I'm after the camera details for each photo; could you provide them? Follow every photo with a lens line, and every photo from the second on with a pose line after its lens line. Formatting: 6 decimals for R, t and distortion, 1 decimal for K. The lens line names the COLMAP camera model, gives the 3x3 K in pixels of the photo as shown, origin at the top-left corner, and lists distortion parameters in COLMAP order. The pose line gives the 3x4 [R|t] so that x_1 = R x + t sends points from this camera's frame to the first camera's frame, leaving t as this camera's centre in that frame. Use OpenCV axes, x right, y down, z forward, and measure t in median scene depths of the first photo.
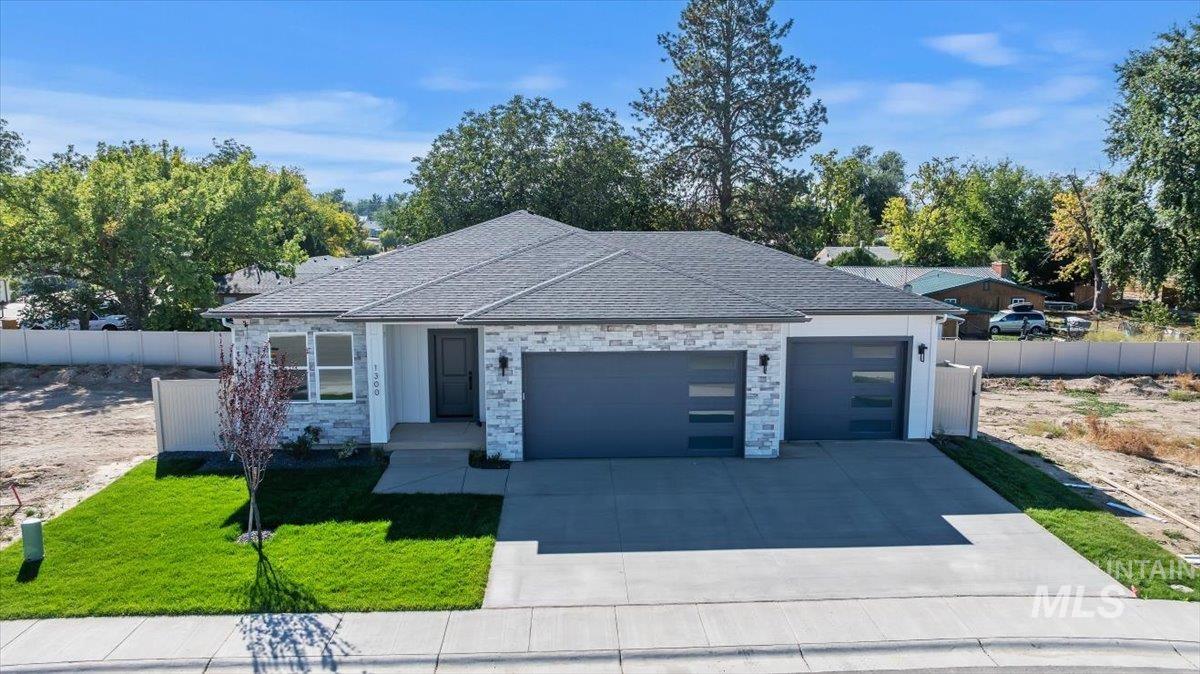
lens RADIAL K [[856.1, 0, 600.0], [0, 856.1, 337.0], [0, 0, 1]] dist [-0.016783, -0.000232]
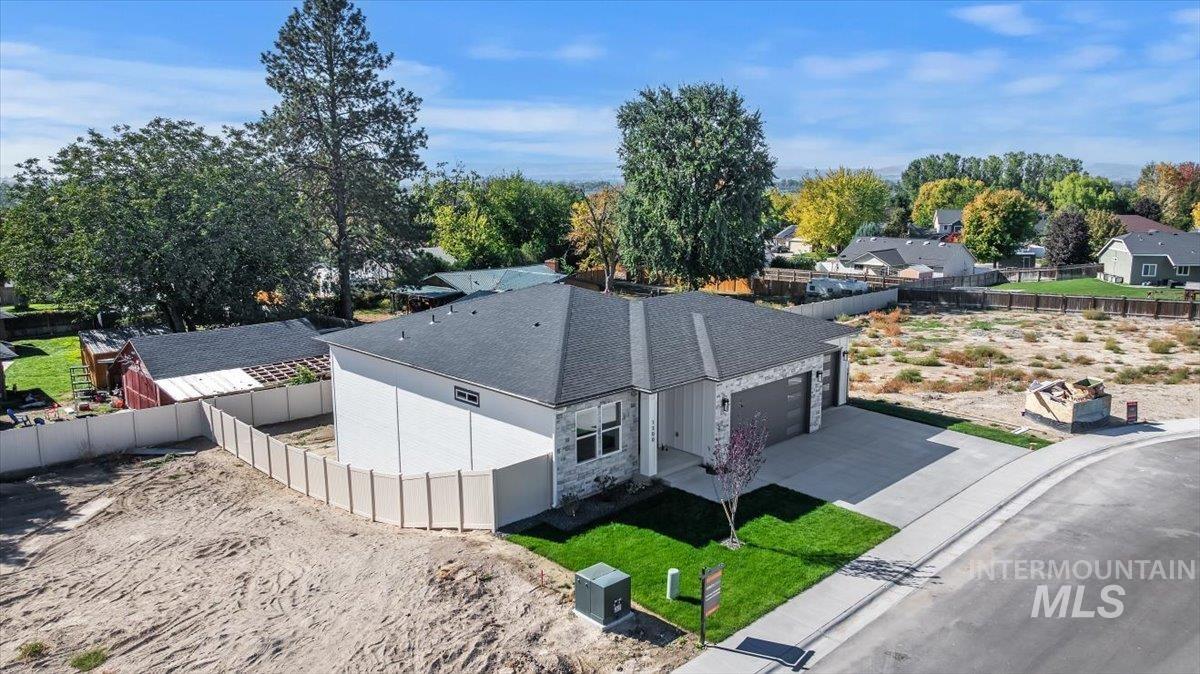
lens RADIAL K [[856.1, 0, 600.0], [0, 856.1, 337.0], [0, 0, 1]] dist [-0.016783, -0.000232]
pose [[0.740042, -0.125513, 0.660745, -1.247488], [0.104605, 0.991957, 0.071271, -0.213466], [-0.664376, 0.016374, 0.747219, 0.012889]]
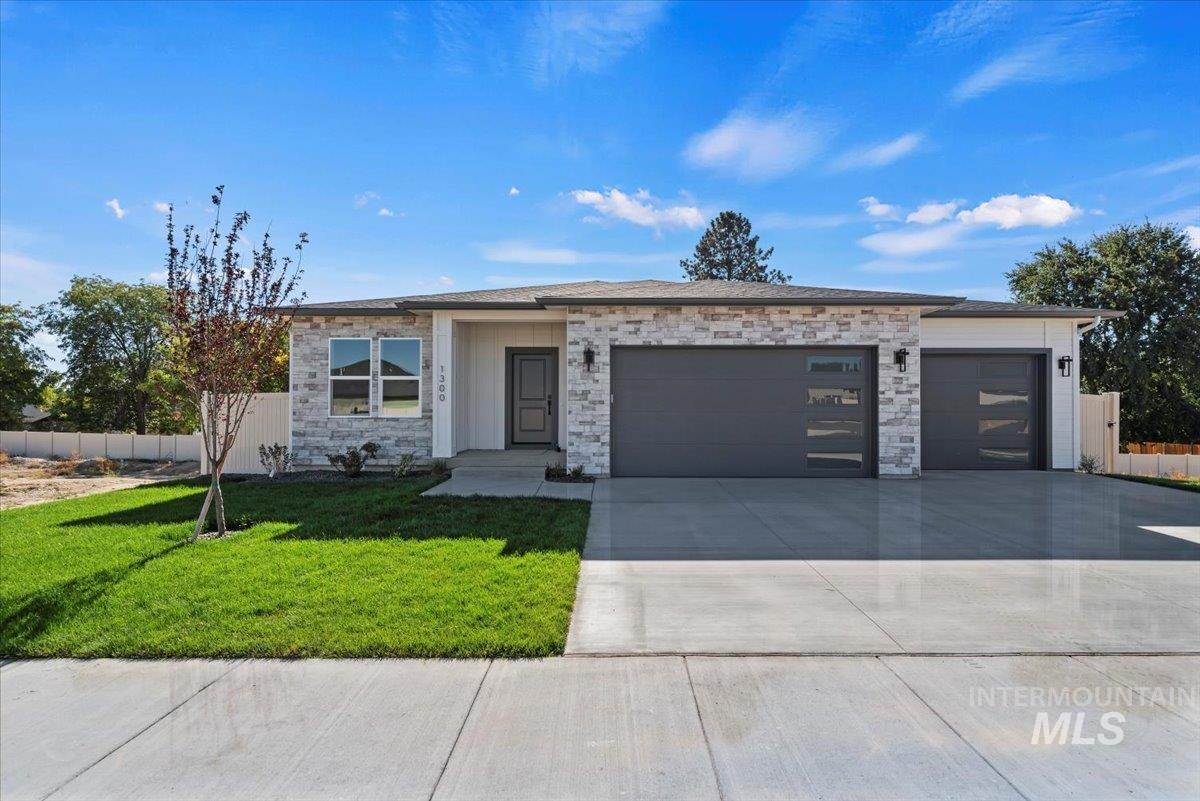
lens RADIAL K [[526.1, 0, 607.9], [0, 526.1, 410.3], [0, 0, 1]] dist [0.001176, -0.000133]
pose [[0.999174, 0.004506, -0.040374, -0.072127], [-0.010635, 0.988183, -0.152908, 0.160154], [0.039208, 0.153211, 0.987415, 0.488935]]
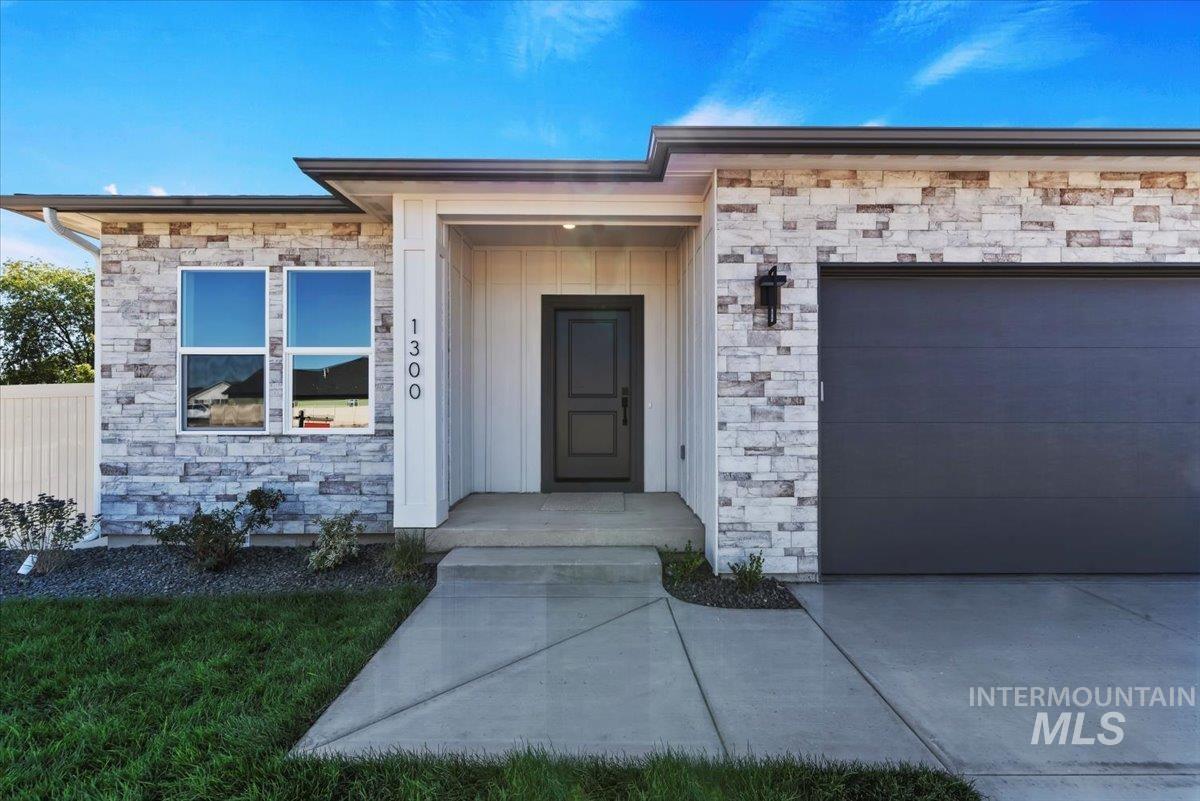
lens RADIAL K [[526.1, 0, 607.9], [0, 526.1, 410.3], [0, 0, 1]] dist [0.001176, -0.000133]
pose [[0.999642, 0.001670, -0.026709, -0.171063], [-0.005701, 0.988430, -0.151571, 0.110225], [0.026147, 0.151669, 0.988085, 0.784173]]
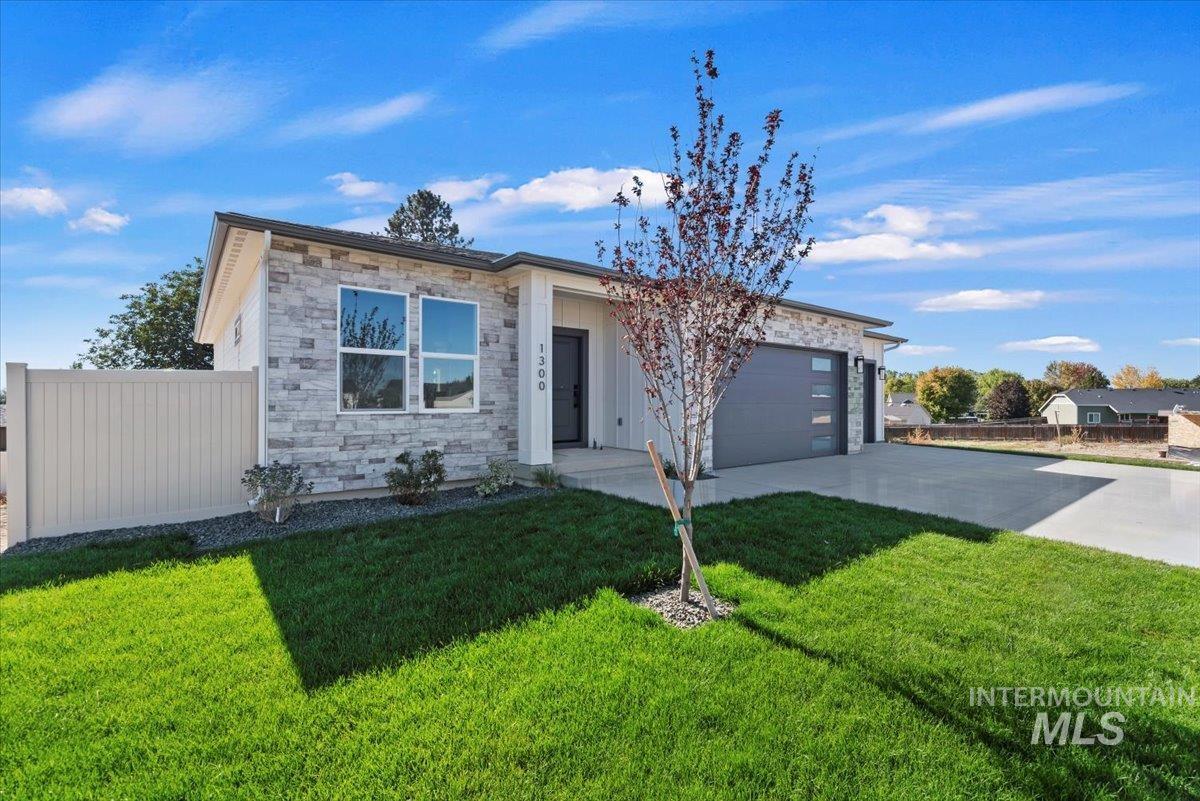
lens RADIAL K [[526.1, 0, 607.9], [0, 526.1, 410.3], [0, 0, 1]] dist [0.001176, -0.000133]
pose [[0.801045, -0.004998, 0.598583, -0.472536], [0.087512, 0.990199, -0.108844, 0.134632], [-0.592173, 0.139572, 0.793631, 0.659829]]
